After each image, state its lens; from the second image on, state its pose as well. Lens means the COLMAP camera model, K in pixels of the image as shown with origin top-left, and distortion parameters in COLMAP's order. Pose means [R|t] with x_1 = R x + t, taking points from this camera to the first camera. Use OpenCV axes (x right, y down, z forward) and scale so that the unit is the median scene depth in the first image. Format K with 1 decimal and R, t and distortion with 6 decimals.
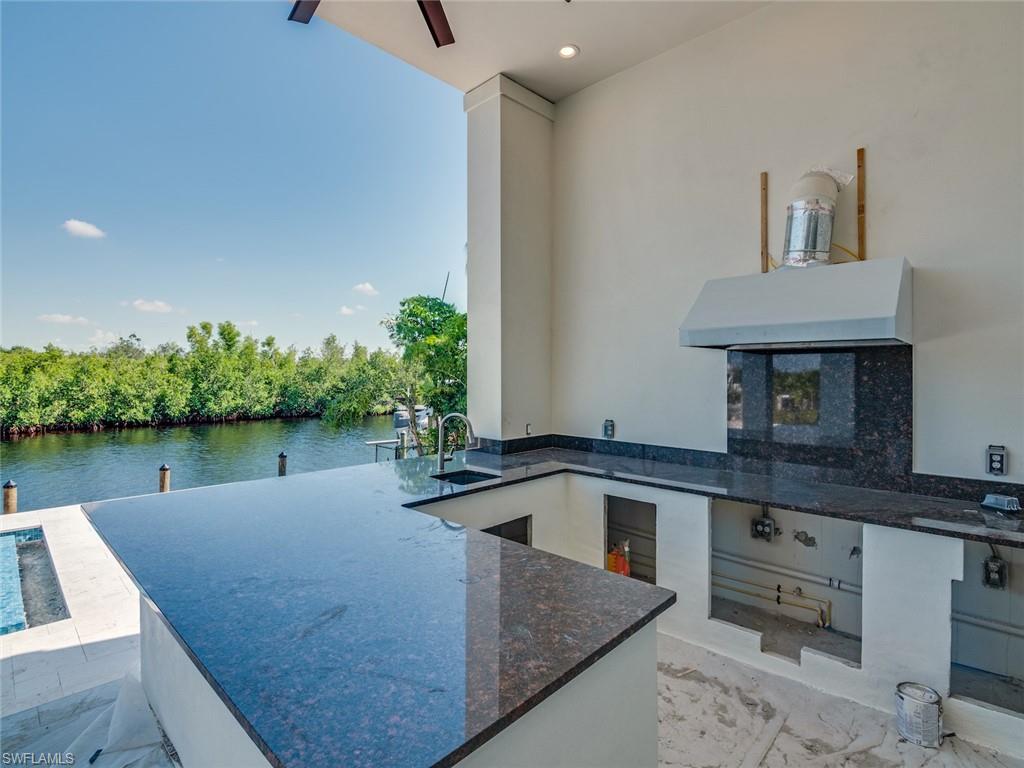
lens RADIAL K [[508.2, 0, 512.0], [0, 508.2, 384.0], [0, 0, 1]] dist [-0.022240, -0.000286]
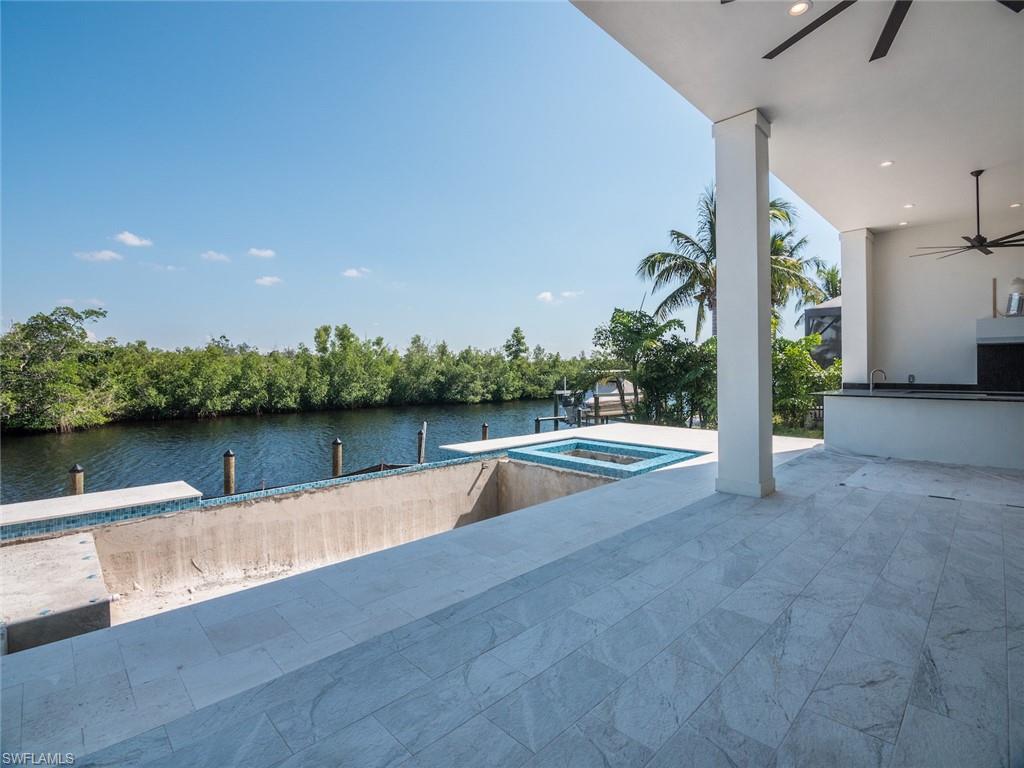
lens RADIAL K [[484.6, 0, 513.3], [0, 484.6, 376.1], [0, 0, 1]] dist [-0.018812, -0.006341]
pose [[0.999500, -0.005416, -0.031159, -0.176860], [0.005151, 0.999950, -0.008575, 0.009915], [0.031204, 0.008411, 0.999478, -0.141626]]
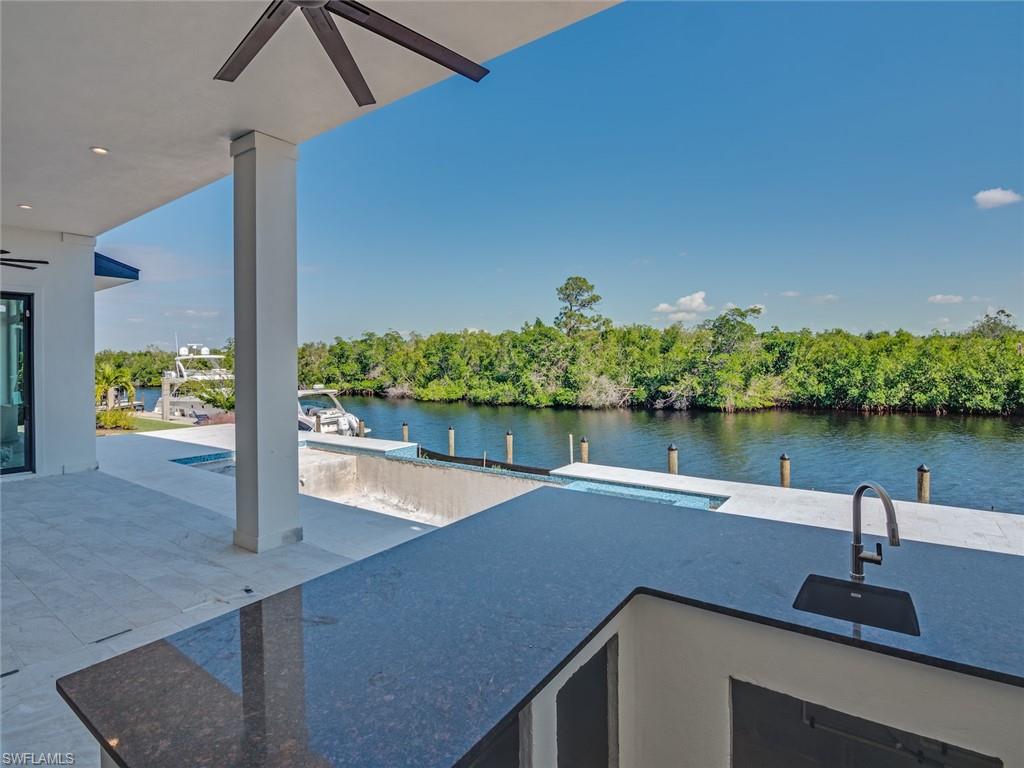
lens RADIAL K [[517.6, 0, 519.5], [0, 517.6, 354.6], [0, 0, 1]] dist [0.002105, -0.018542]
pose [[0.146643, -0.013462, -0.989098, 0.035663], [-0.004659, 0.999887, -0.014299, -0.006432], [0.989178, 0.006705, 0.146564, 0.047862]]
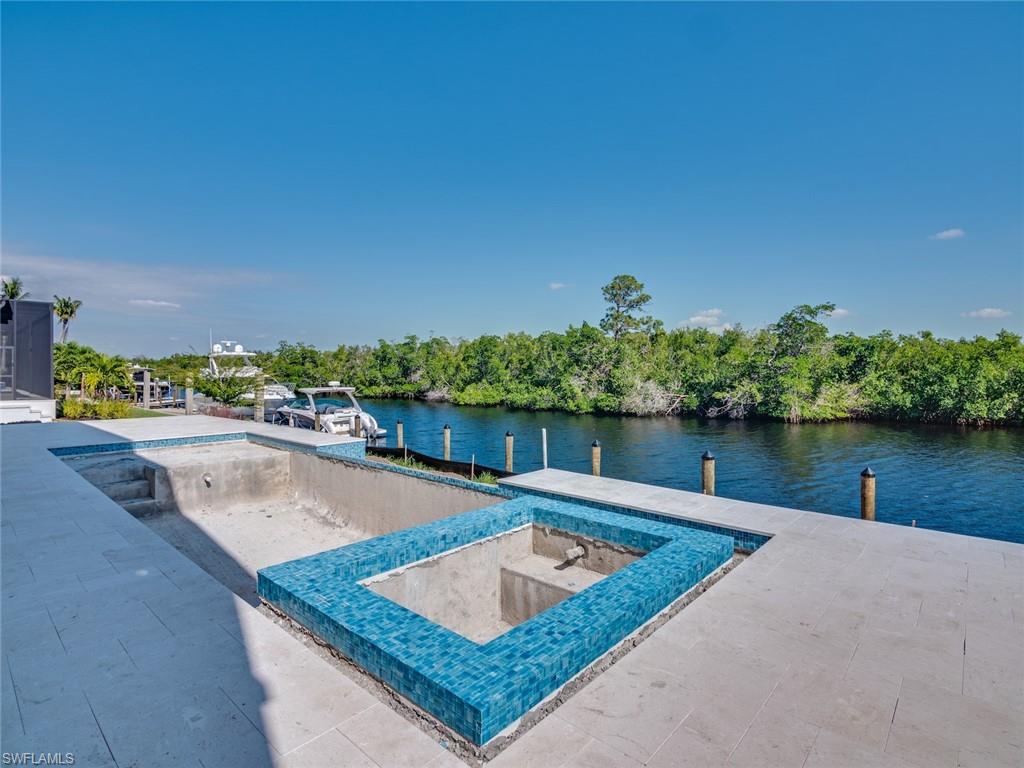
lens RADIAL K [[518.8, 0, 518.6], [0, 518.8, 366.7], [0, 0, 1]] dist [-0.001523, -0.013867]
pose [[0.038146, -0.008819, -0.999233, -0.041315], [-0.018903, 0.999776, -0.009545, 0.011191], [0.999093, 0.019253, 0.037971, 0.098014]]
